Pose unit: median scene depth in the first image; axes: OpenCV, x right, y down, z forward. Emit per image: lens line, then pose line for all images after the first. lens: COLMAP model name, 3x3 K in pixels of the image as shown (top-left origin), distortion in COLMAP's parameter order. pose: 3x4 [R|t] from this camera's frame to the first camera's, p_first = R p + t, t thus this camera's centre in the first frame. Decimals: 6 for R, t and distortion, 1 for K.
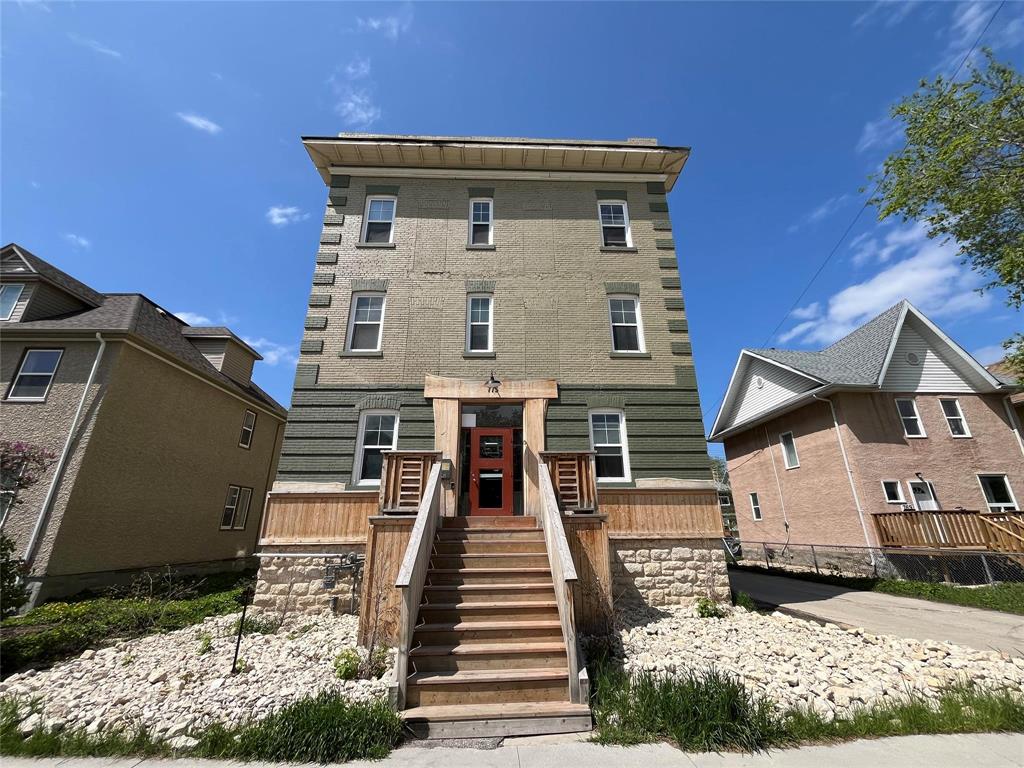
lens RADIAL K [[415.9, 0, 512.1], [0, 415.9, 386.4], [0, 0, 1]] dist [-0.002271, -0.000205]
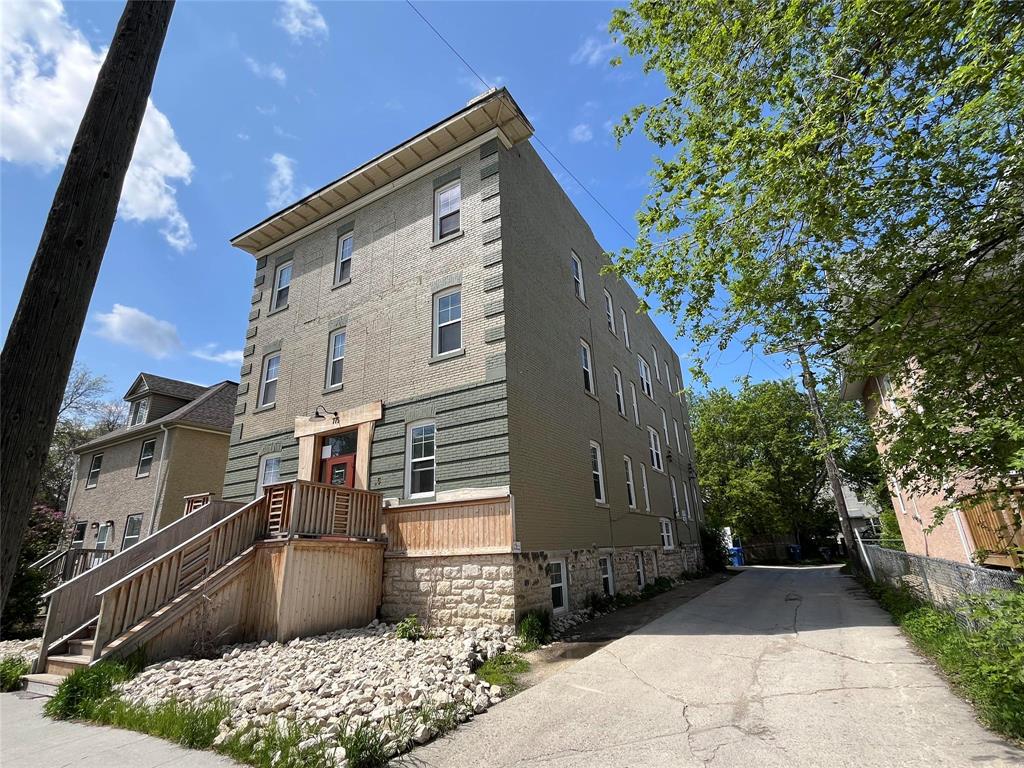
lens RADIAL K [[488.1, 0, 511.7], [0, 488.1, 382.7], [0, 0, 1]] dist [-0.001313, -0.000327]
pose [[0.846404, -0.201810, -0.492821, 1.011178], [0.211473, 0.976692, -0.036756, 0.055182], [0.488753, -0.073108, 0.869354, 0.139586]]
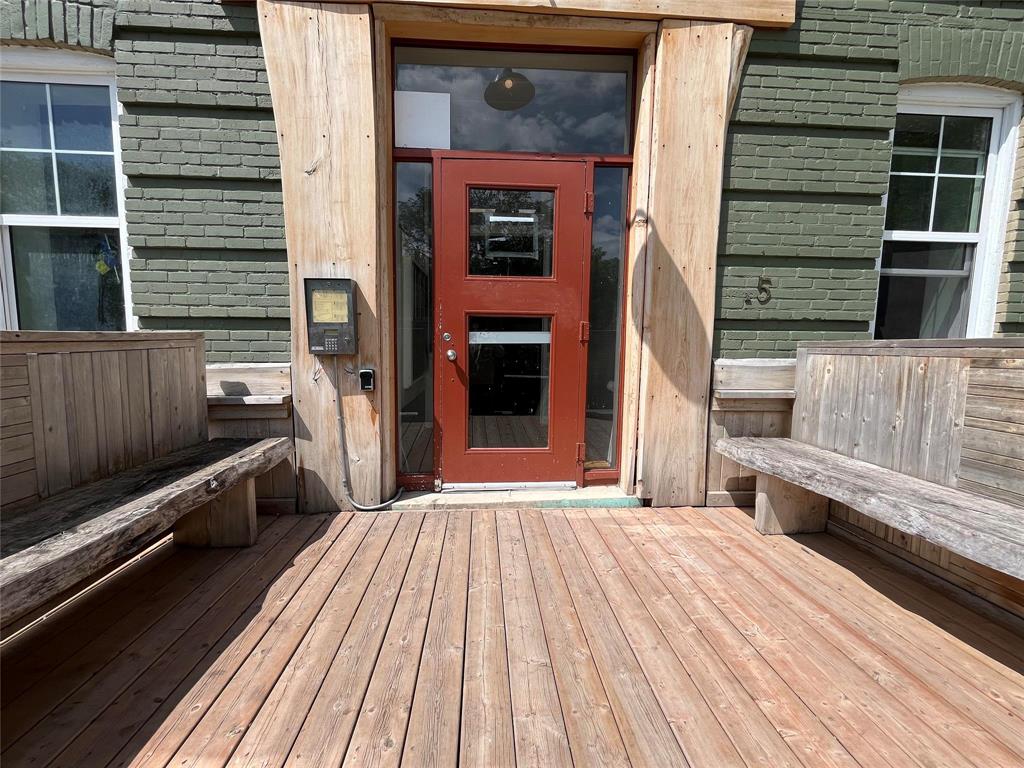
lens RADIAL K [[453.5, 0, 509.2], [0, 453.5, 385.5], [0, 0, 1]] dist [-0.000496, -0.000258]
pose [[0.999485, 0.014548, 0.028588, -0.058714], [-0.025173, 0.908120, 0.417953, 0.114601], [-0.019881, -0.418457, 0.908019, 0.706038]]
